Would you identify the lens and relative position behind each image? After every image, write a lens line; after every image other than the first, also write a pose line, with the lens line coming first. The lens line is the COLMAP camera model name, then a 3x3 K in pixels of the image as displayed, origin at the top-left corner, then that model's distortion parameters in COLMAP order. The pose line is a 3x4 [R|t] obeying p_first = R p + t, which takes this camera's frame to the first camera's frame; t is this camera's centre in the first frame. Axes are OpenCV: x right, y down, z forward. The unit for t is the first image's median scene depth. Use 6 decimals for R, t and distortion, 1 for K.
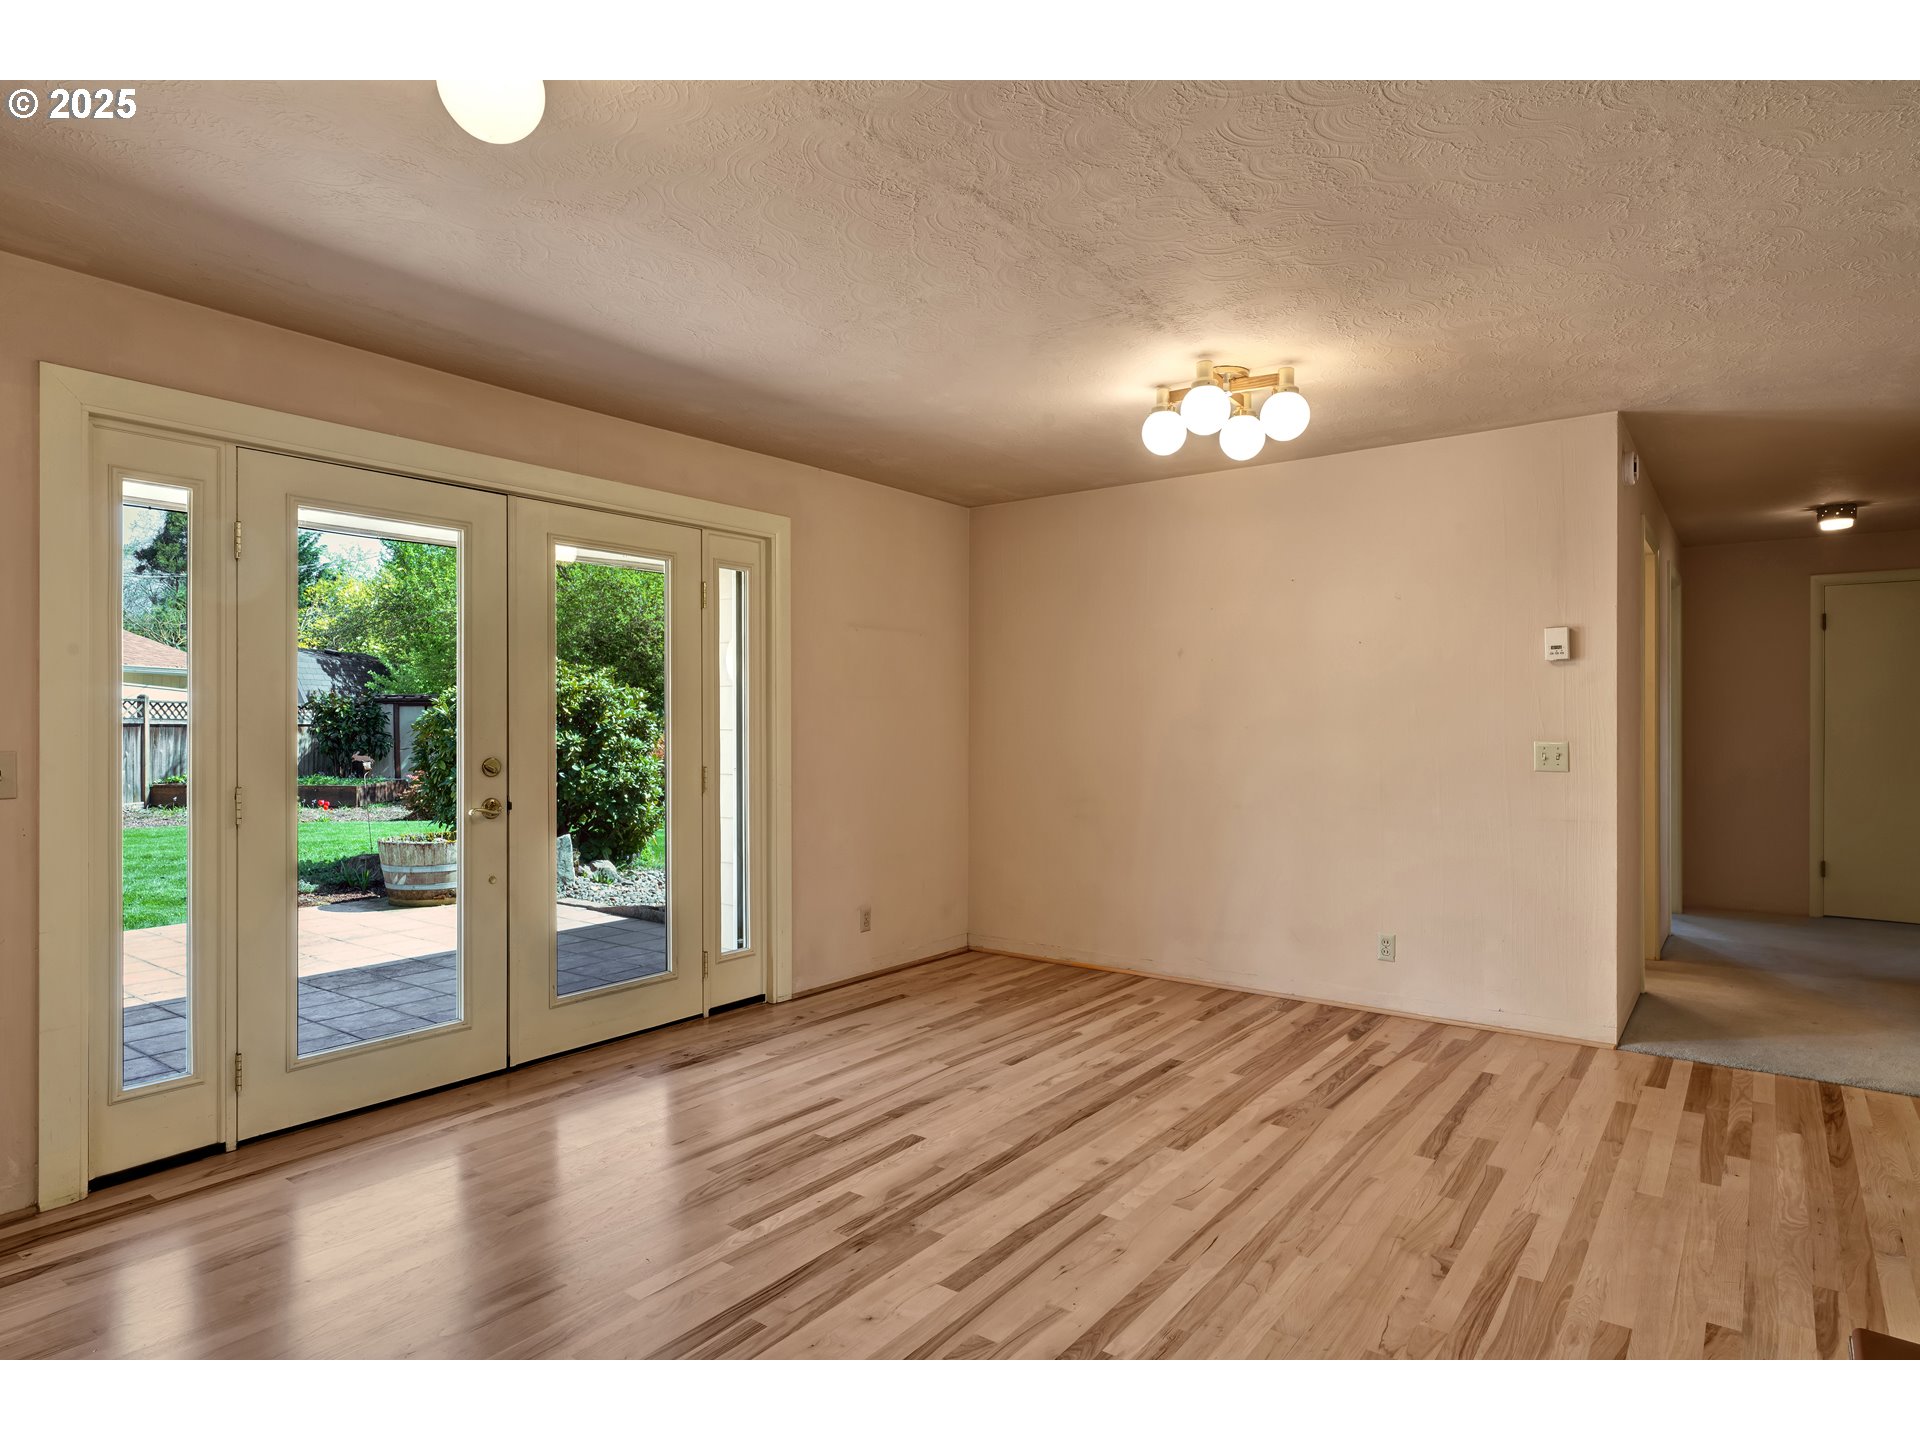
lens RADIAL K [[1088.8, 0, 960.0], [0, 1088.8, 720.0], [0, 0, 1]] dist [-0.009143, -0.000972]
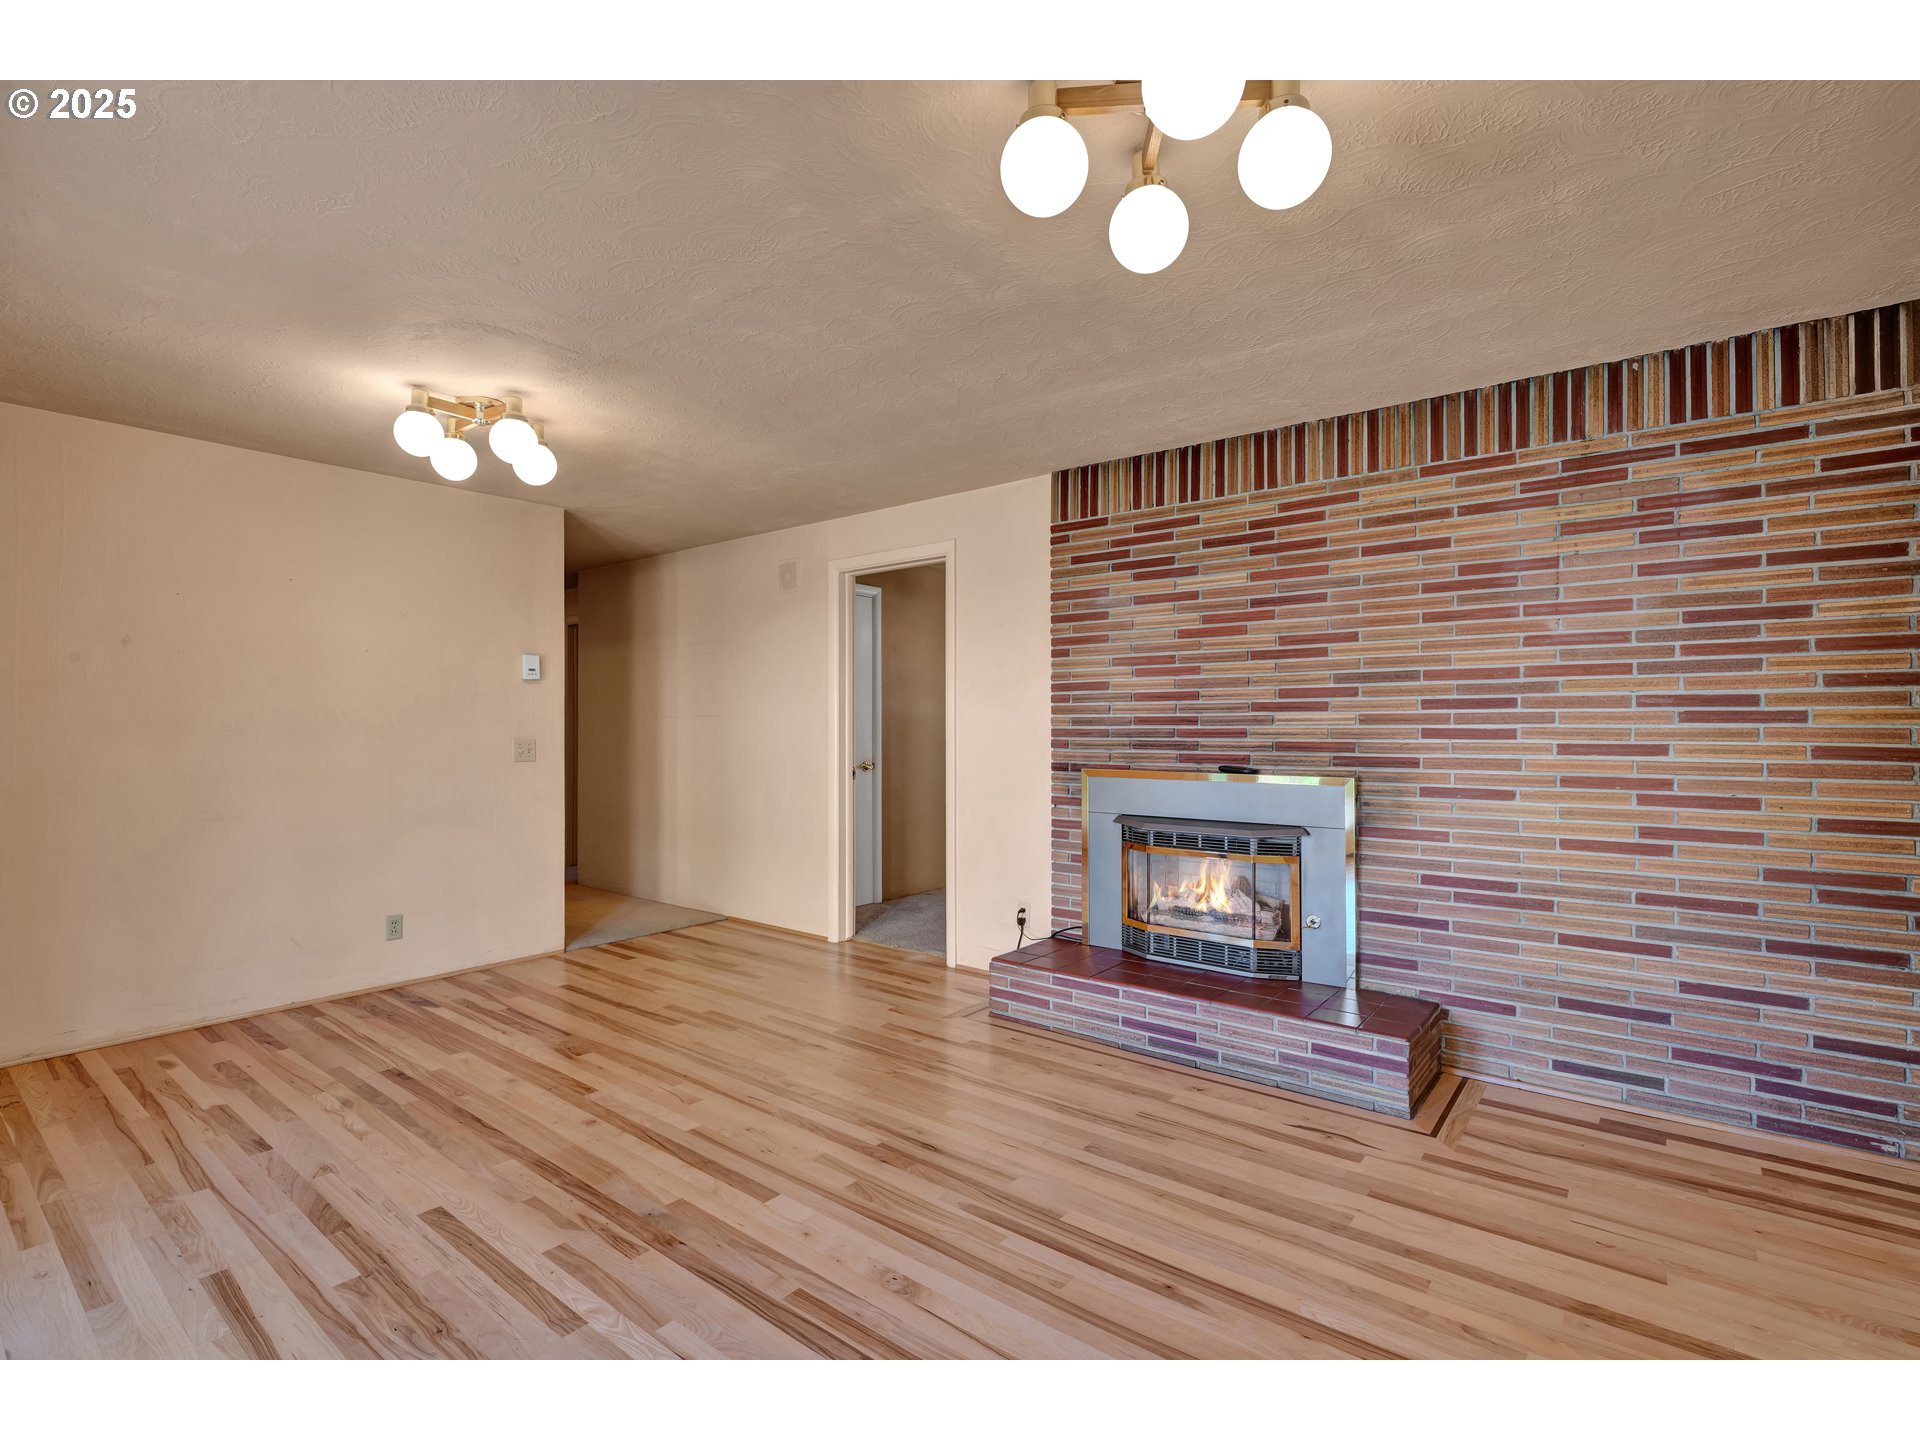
lens RADIAL K [[916.4, 0, 960.0], [0, 916.4, 720.0], [0, 0, 1]] dist [-0.003988, -0.000191]
pose [[0.025229, 0.000334, 0.999682, -0.636259], [-0.002281, 0.999997, -0.000276, -0.004542], [-0.999679, -0.002273, 0.025230, 0.479288]]
